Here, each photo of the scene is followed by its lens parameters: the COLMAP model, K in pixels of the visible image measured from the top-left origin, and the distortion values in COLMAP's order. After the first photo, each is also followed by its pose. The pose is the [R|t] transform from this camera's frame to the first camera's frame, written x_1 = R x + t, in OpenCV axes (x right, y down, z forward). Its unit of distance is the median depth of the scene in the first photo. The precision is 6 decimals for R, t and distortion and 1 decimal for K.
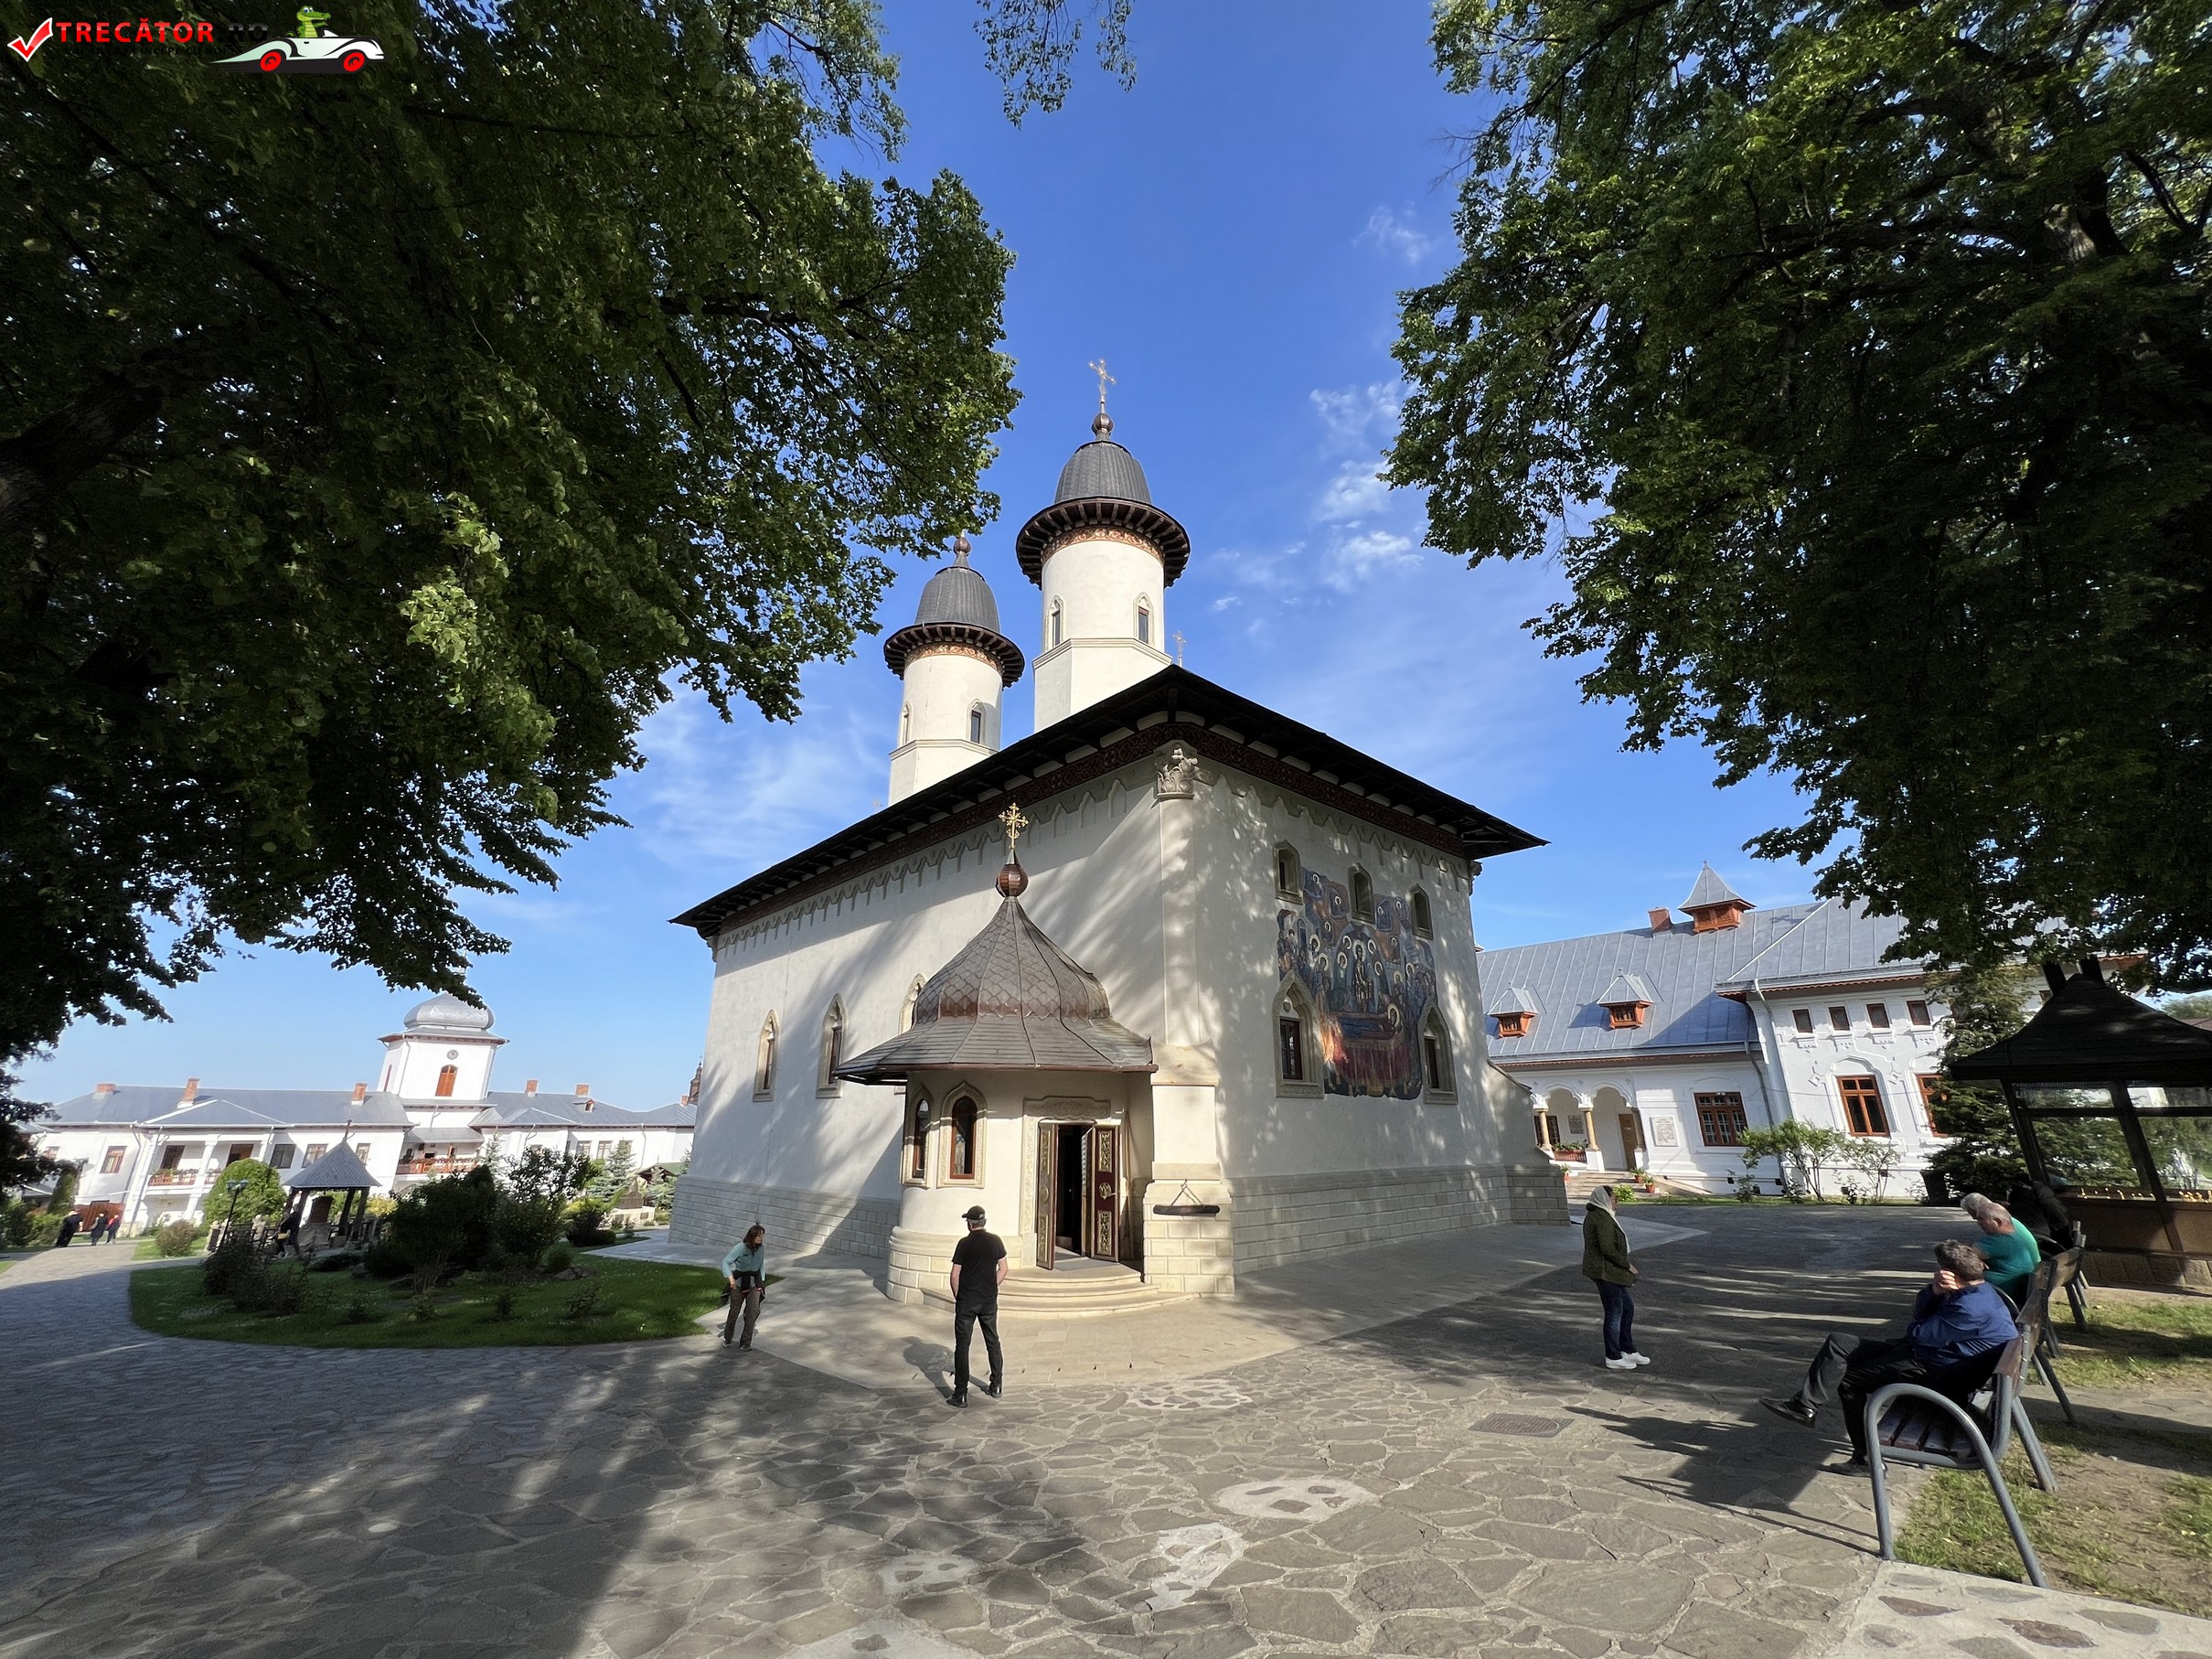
lens RADIAL K [[888.7, 0, 1106.1], [0, 888.7, 829.7], [0, 0, 1]] dist [-0.000451, -0.000025]
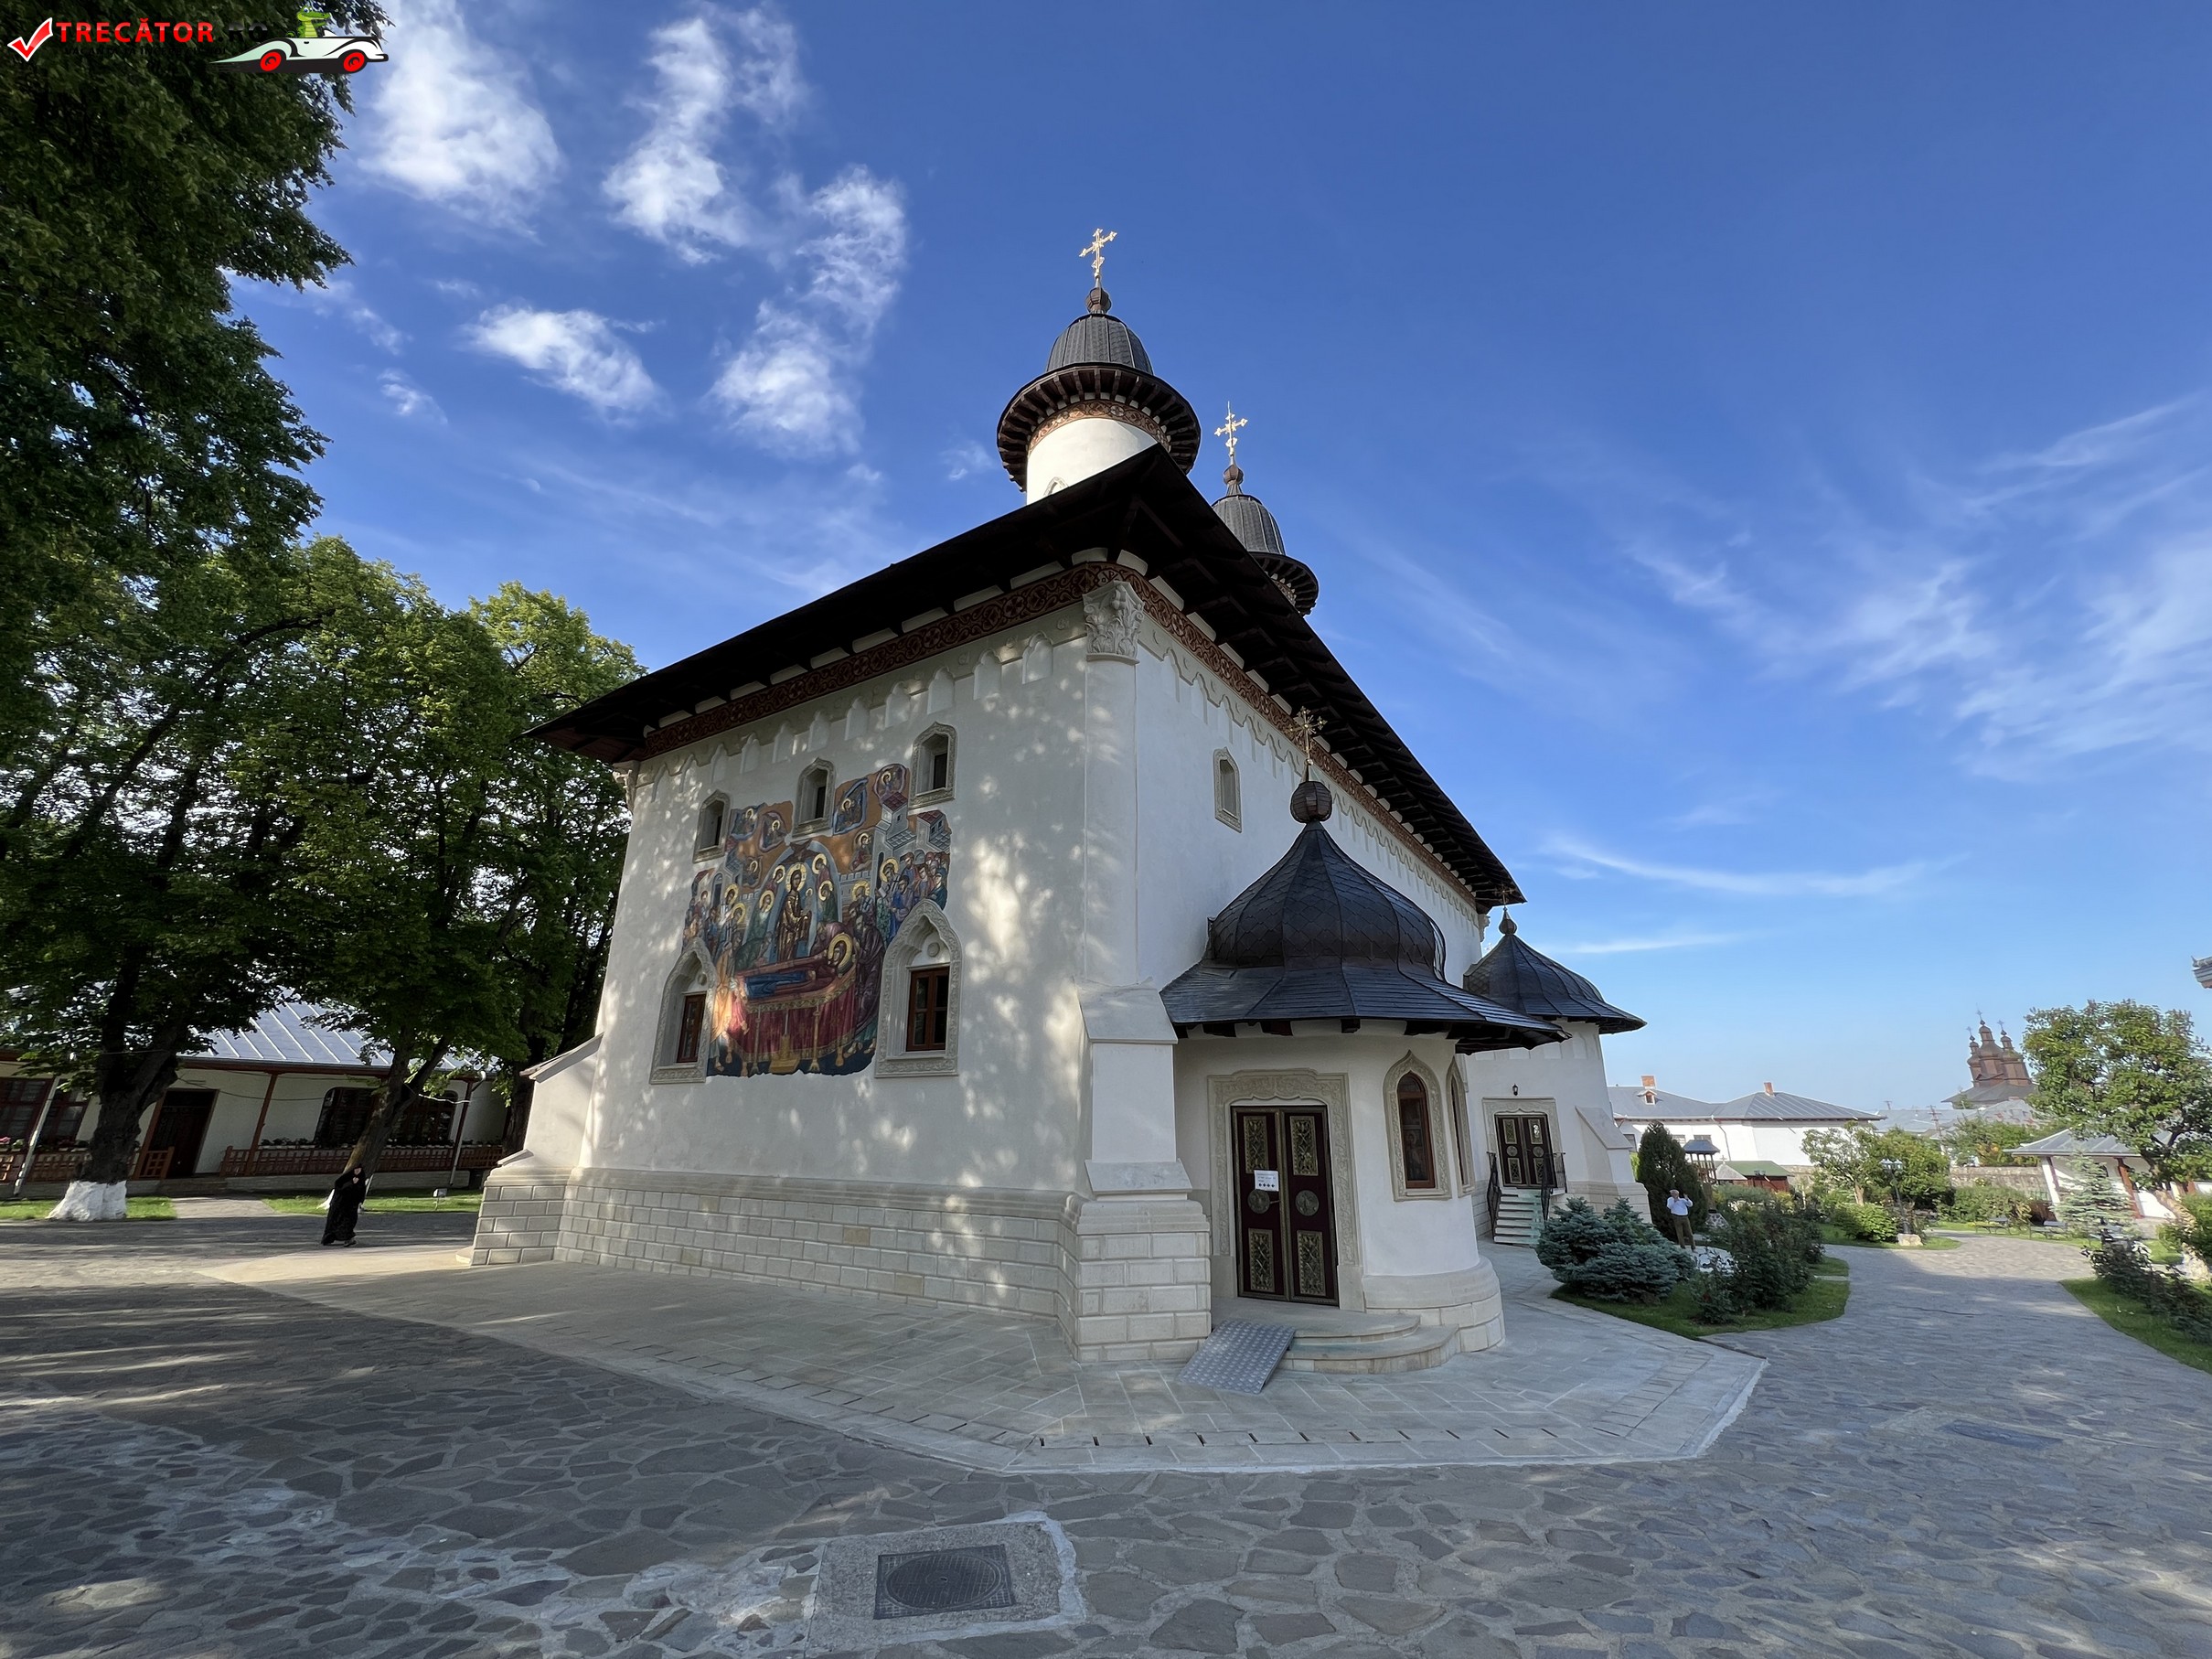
lens RADIAL K [[888.7, 0, 1107.1], [0, 888.7, 828.4], [0, 0, 1]] dist [-0.000451, -0.000025]
pose [[0.264997, -0.301127, -0.916023, 1.115090], [0.306650, 0.926985, -0.216020, 0.361244], [0.914189, -0.223654, 0.337989, 1.066695]]
